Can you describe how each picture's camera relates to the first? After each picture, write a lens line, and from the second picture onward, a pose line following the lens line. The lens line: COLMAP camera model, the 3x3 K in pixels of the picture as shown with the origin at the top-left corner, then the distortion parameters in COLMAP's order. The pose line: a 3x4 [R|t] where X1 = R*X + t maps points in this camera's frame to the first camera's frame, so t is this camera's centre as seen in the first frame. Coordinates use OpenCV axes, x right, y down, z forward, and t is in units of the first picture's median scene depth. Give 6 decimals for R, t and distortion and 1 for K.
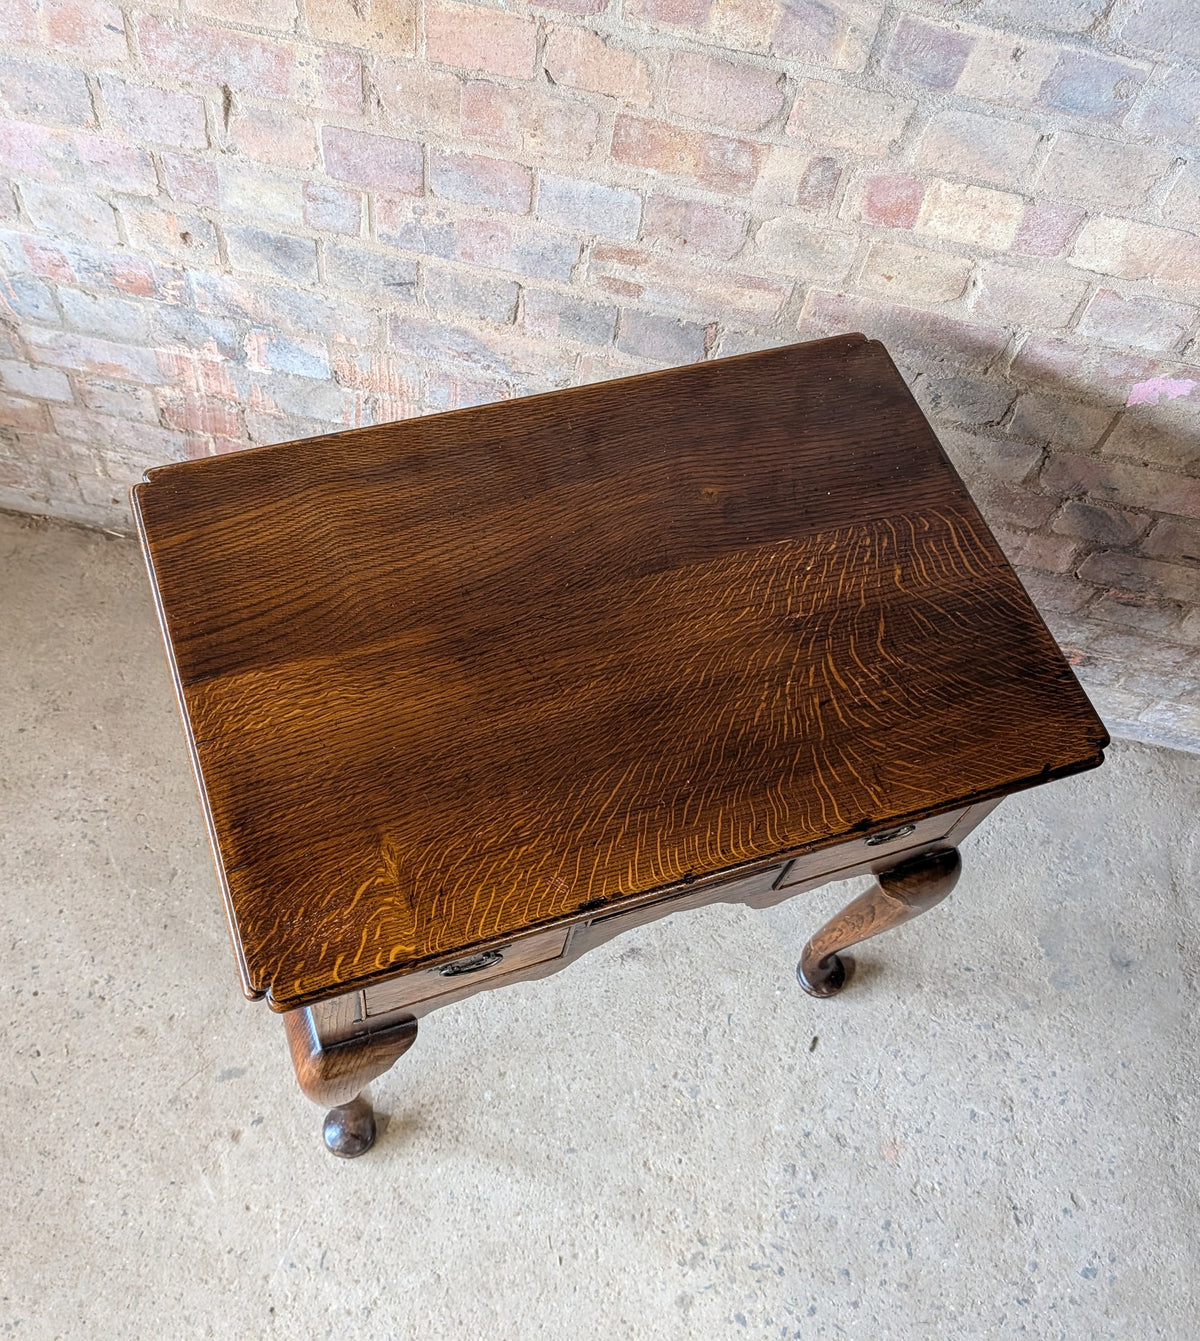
lens RADIAL K [[1292.0, 0, 569.8], [0, 1292.0, 687.0], [0, 0, 1]] dist [-0.002390, 0.001119]
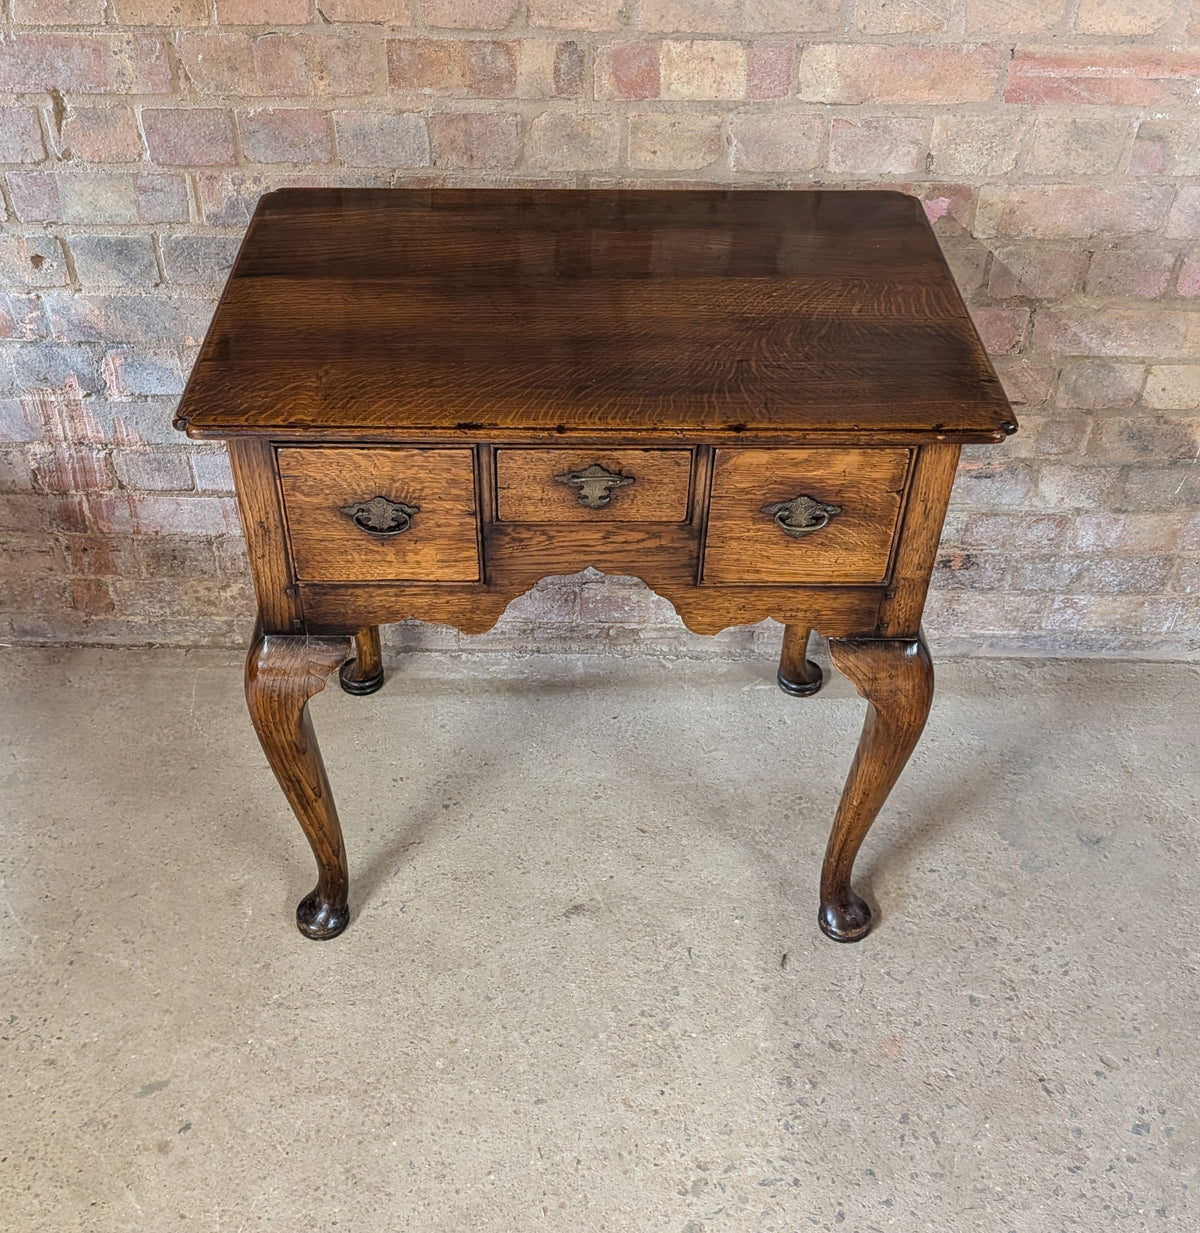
lens RADIAL K [[1375.6, 0, 557.9], [0, 1375.6, 656.5], [0, 0, 1]] dist [0.020009, -0.046315]
pose [[0.982916, -0.177795, 0.047602, 0.023045], [0.183610, 0.929144, -0.320904, 0.385983], [0.012826, 0.324162, 0.945915, -0.001303]]
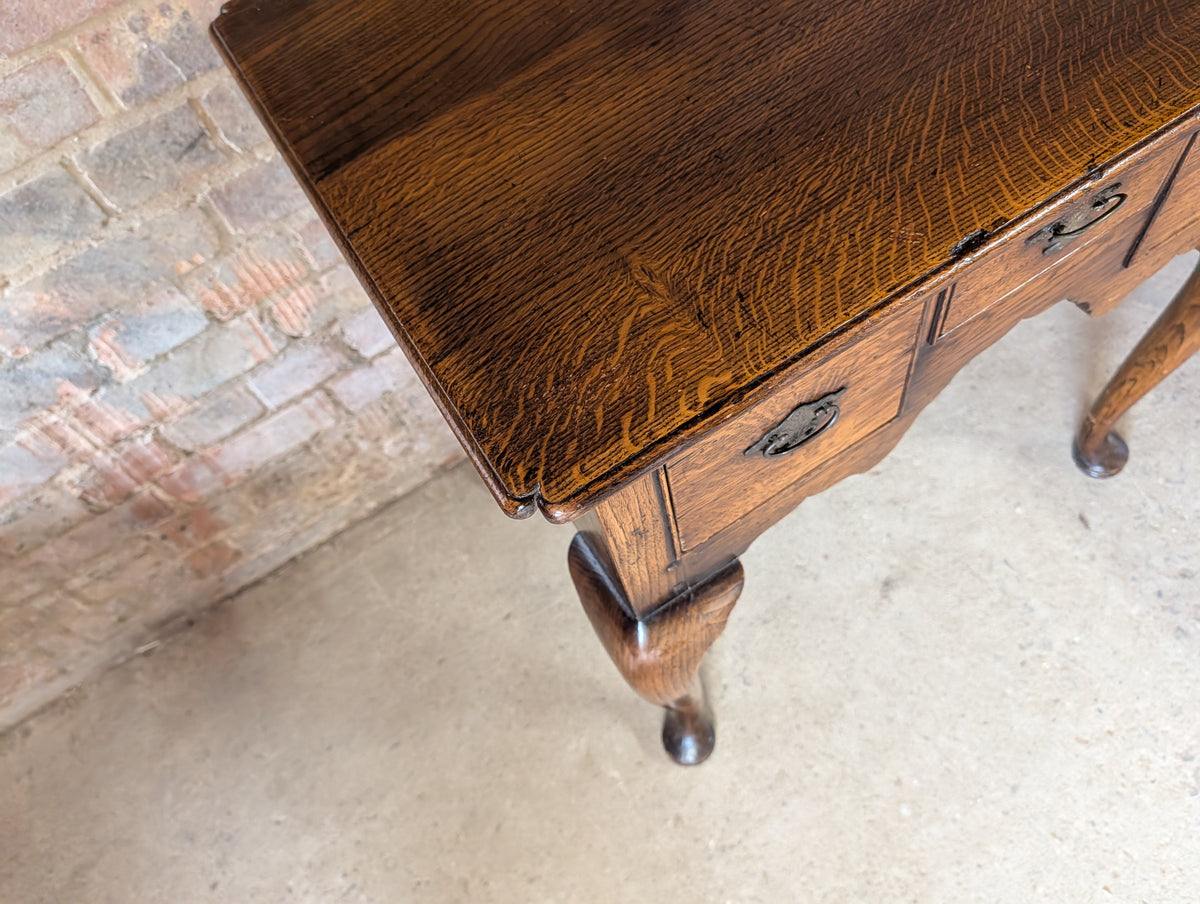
lens RADIAL K [[883.5, 0, 611.8], [0, 883.5, 454.8], [0, 0, 1]] dist [-0.010772, 0.002494]
pose [[0.728244, -0.673094, 0.128859, -0.126891], [0.675907, 0.736486, 0.027150, -0.017476], [-0.113178, 0.067325, 0.991291, 0.416202]]
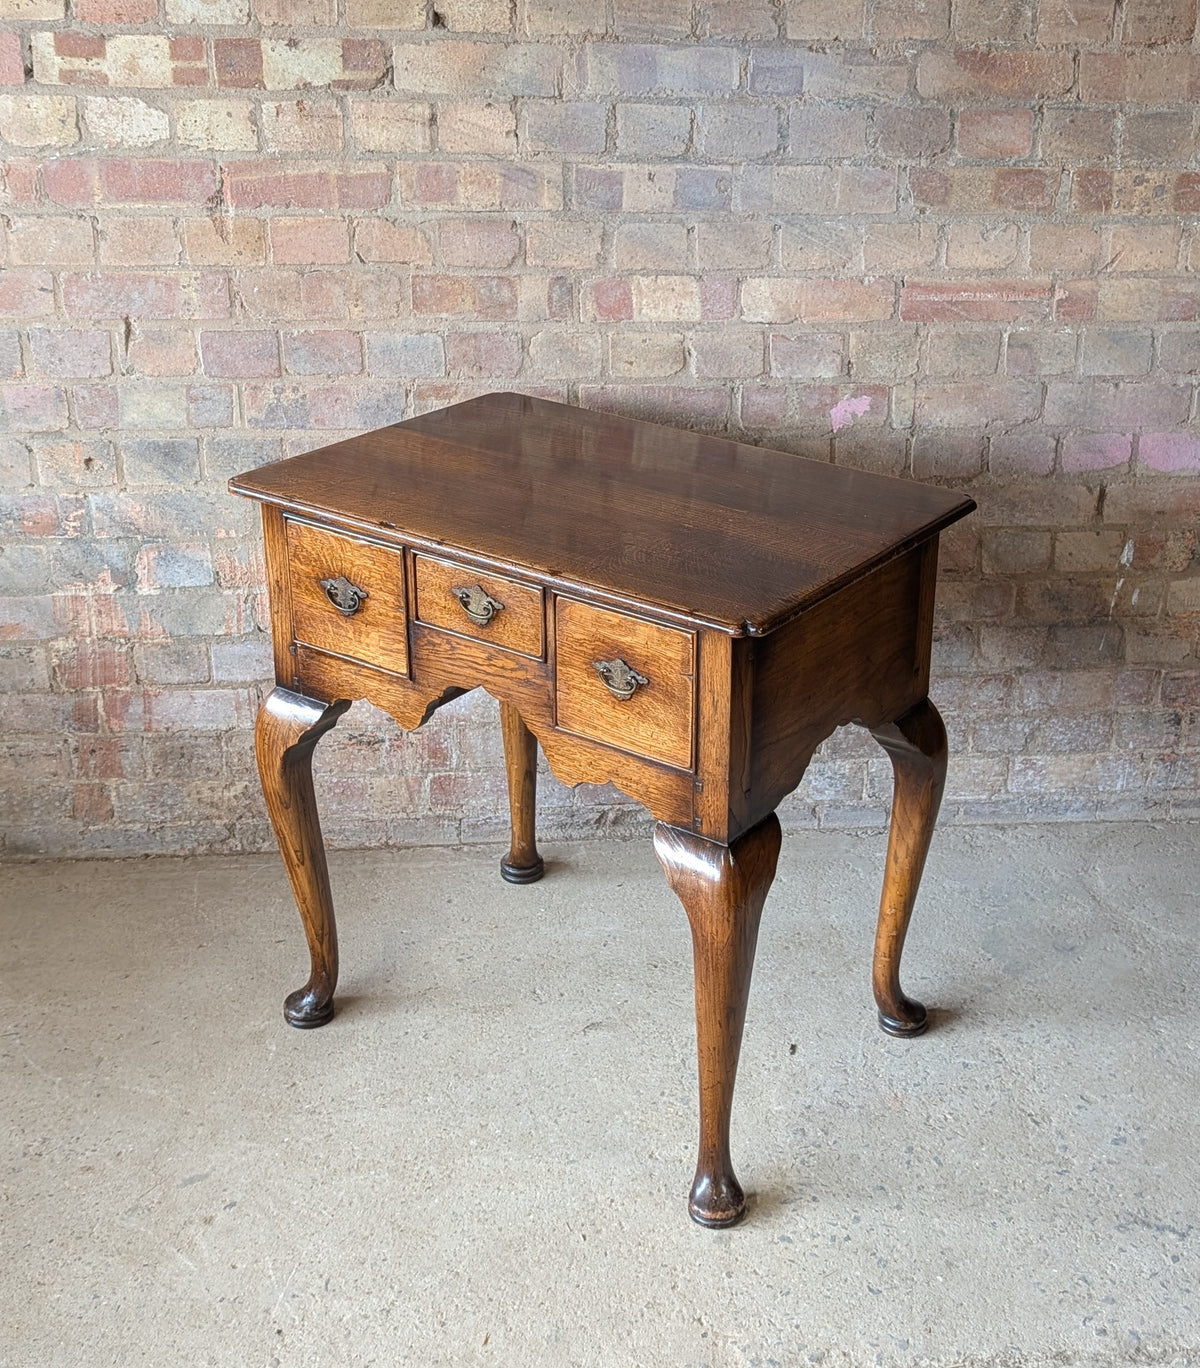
lens RADIAL K [[1790.5, 0, 735.3], [0, 1790.5, 609.8], [0, 0, 1]] dist [0.155219, -0.611832]
pose [[0.954471, -0.181183, 0.236977, -0.126488], [0.288402, 0.763472, -0.577872, 0.860199], [-0.076225, 0.619906, 0.780965, -0.295919]]
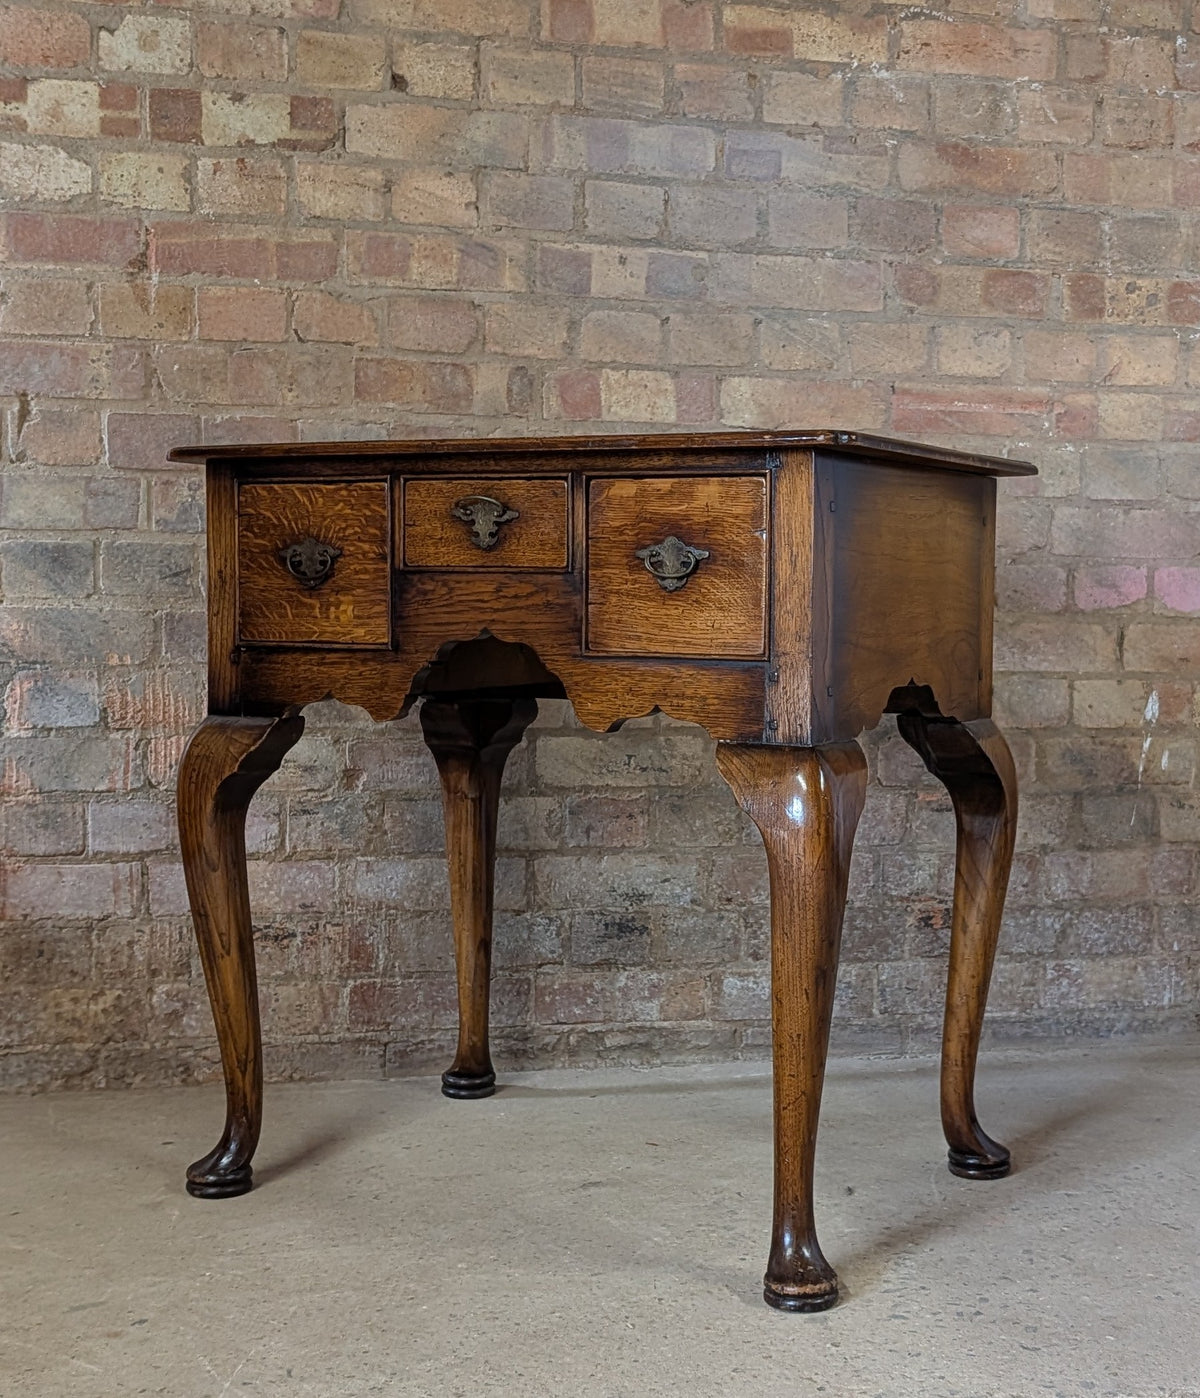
lens RADIAL K [[1958.1, 0, 745.8], [0, 1958.1, 722.3], [0, 0, 1]] dist [0.149529, -0.573531]
pose [[0.914260, -0.113364, 0.388945, -0.318108], [0.386621, 0.531003, -0.754029, 1.065702], [-0.121051, 0.839753, 0.529304, 0.157808]]
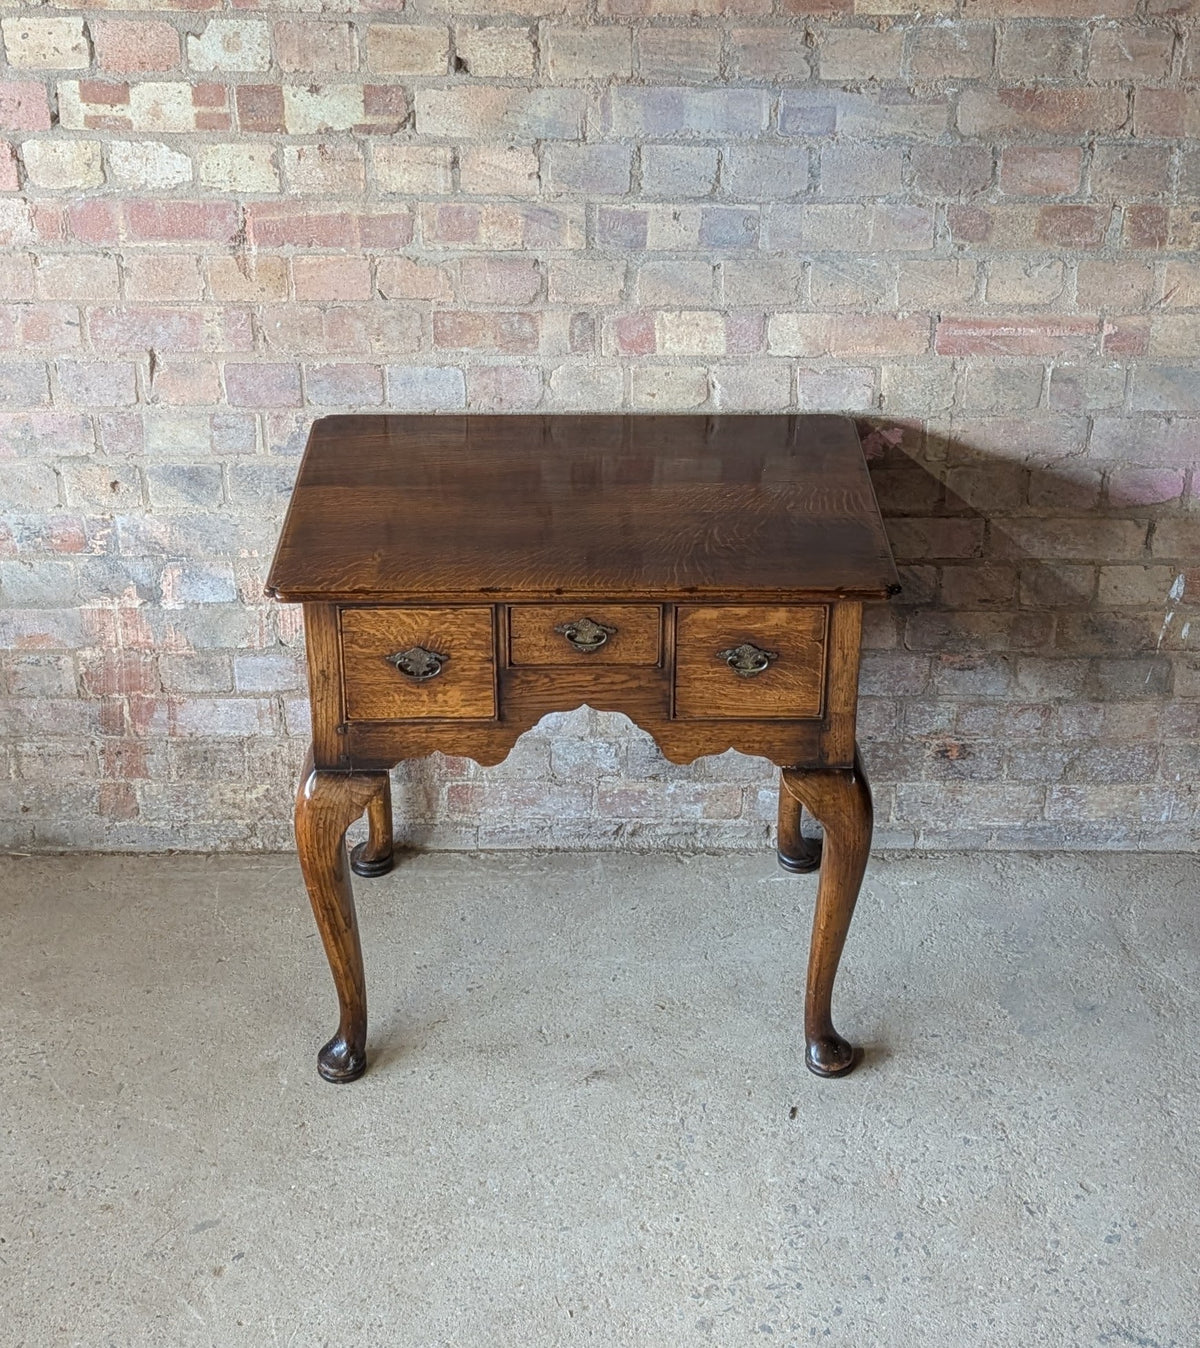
lens RADIAL K [[2028.2, 0, 627.3], [0, 2028.2, 519.5], [0, 0, 1]] dist [0.168181, -0.567753]
pose [[0.978129, -0.169626, 0.120376, -0.048761], [0.207884, 0.816406, -0.538763, 0.774063], [-0.006888, 0.552004, 0.833813, -0.586520]]
